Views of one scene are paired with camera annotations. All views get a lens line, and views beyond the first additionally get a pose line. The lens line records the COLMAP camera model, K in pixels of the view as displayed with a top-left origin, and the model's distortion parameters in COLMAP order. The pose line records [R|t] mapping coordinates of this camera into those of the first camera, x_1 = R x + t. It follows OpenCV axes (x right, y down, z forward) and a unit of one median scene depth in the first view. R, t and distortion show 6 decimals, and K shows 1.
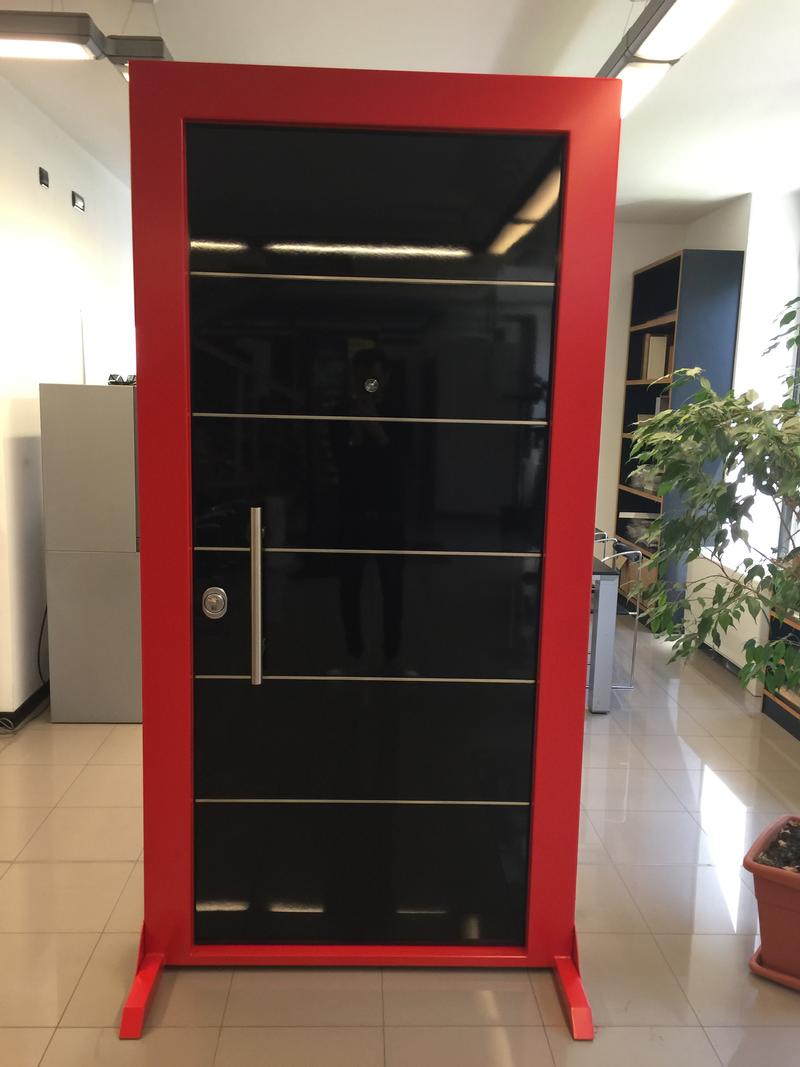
lens RADIAL K [[912.8, 0, 400.0], [0, 912.8, 533.5], [0, 0, 1]] dist [0.045187, 0.001721]
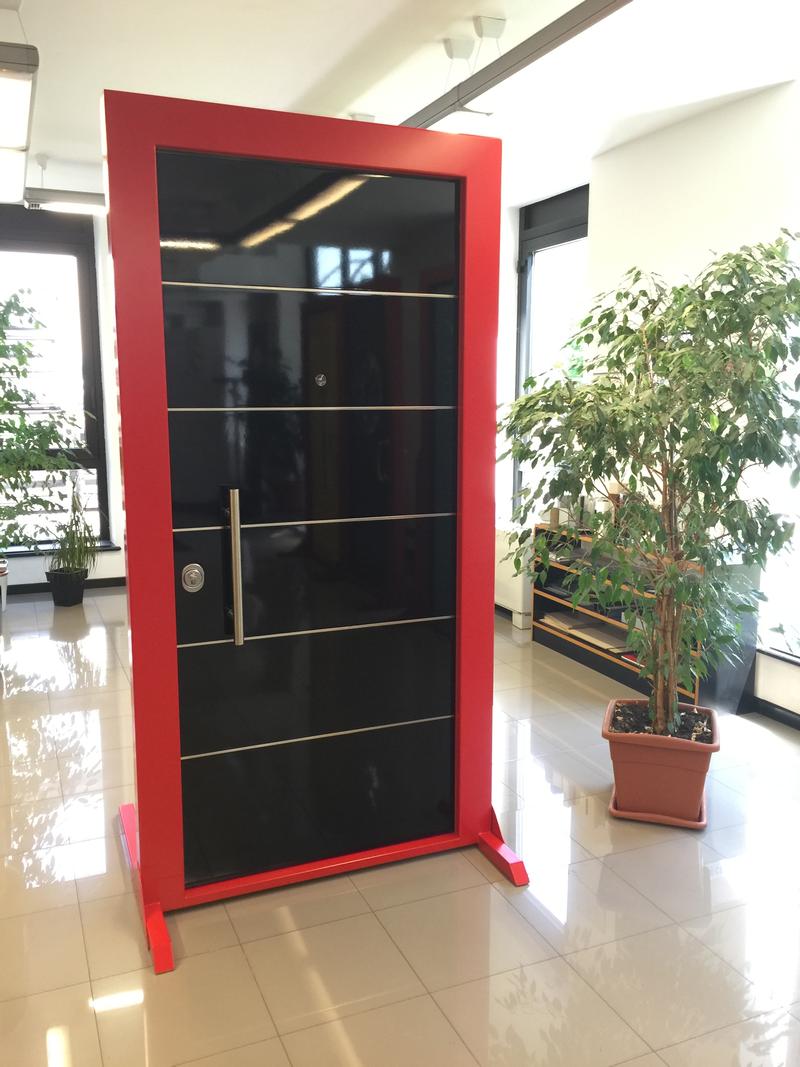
lens RADIAL K [[920.2, 0, 402.4], [0, 920.2, 526.5], [0, 0, 1]] dist [0.042160, -0.012619]
pose [[0.930842, -0.080254, 0.356499, -0.360683], [0.077302, 0.996753, 0.022544, 0.007561], [-0.357151, 0.006573, 0.934024, -0.141446]]
